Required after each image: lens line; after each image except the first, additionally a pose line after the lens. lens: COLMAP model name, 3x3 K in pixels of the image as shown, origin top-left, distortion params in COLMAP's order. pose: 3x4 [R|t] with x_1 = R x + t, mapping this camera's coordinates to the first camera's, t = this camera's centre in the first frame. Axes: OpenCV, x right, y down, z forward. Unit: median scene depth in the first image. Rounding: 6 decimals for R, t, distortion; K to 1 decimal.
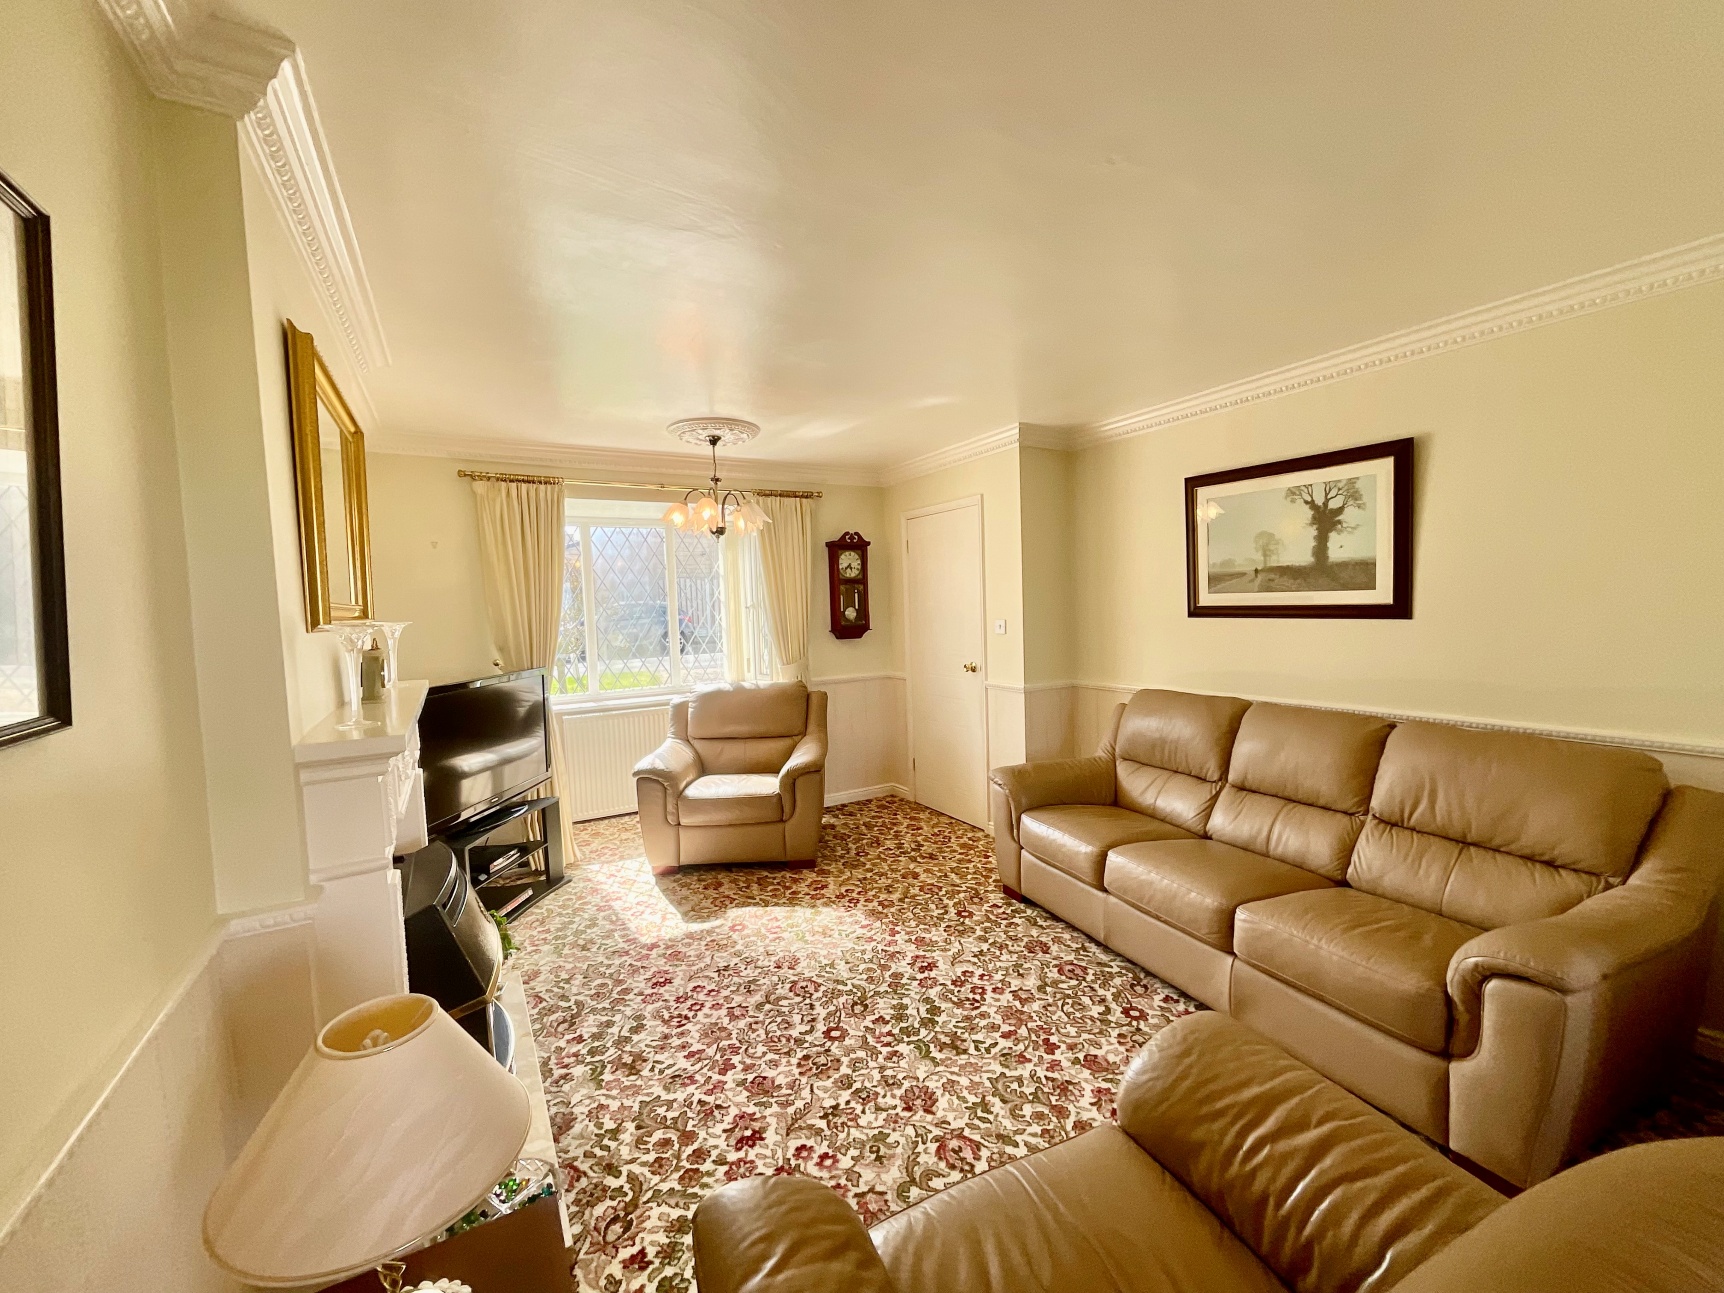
lens RADIAL K [[697.0, 0, 862.0], [0, 697.0, 646.5], [0, 0, 1]] dist [0.001311, 0.000255]
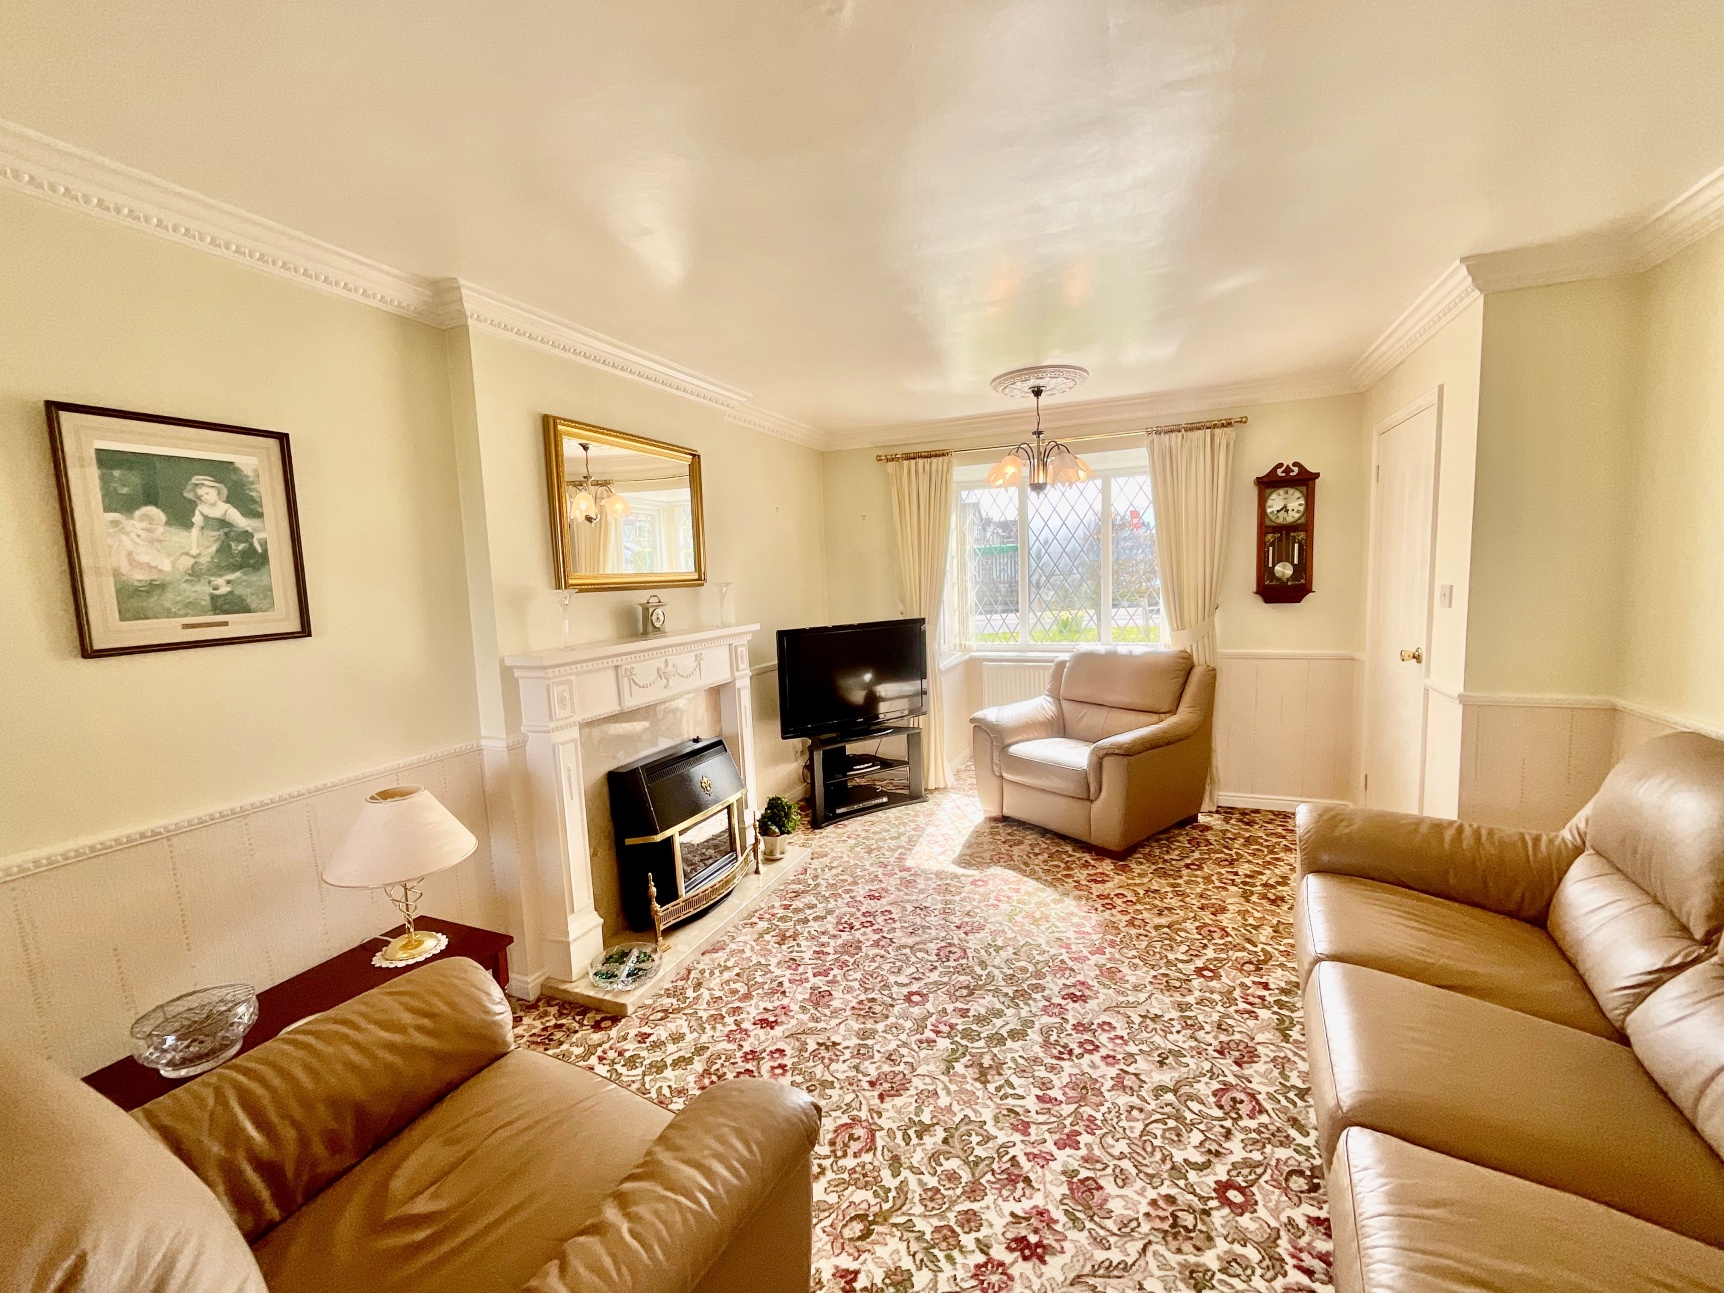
lens RADIAL K [[699.1, 0, 868.8], [0, 699.1, 646.9], [0, 0, 1]] dist [0.002646, 0.000800]
pose [[0.609545, 0.091765, -0.787423, 0.457153], [-0.029477, 0.995214, 0.093163, -0.031143], [0.792203, -0.033576, 0.609333, 0.232381]]
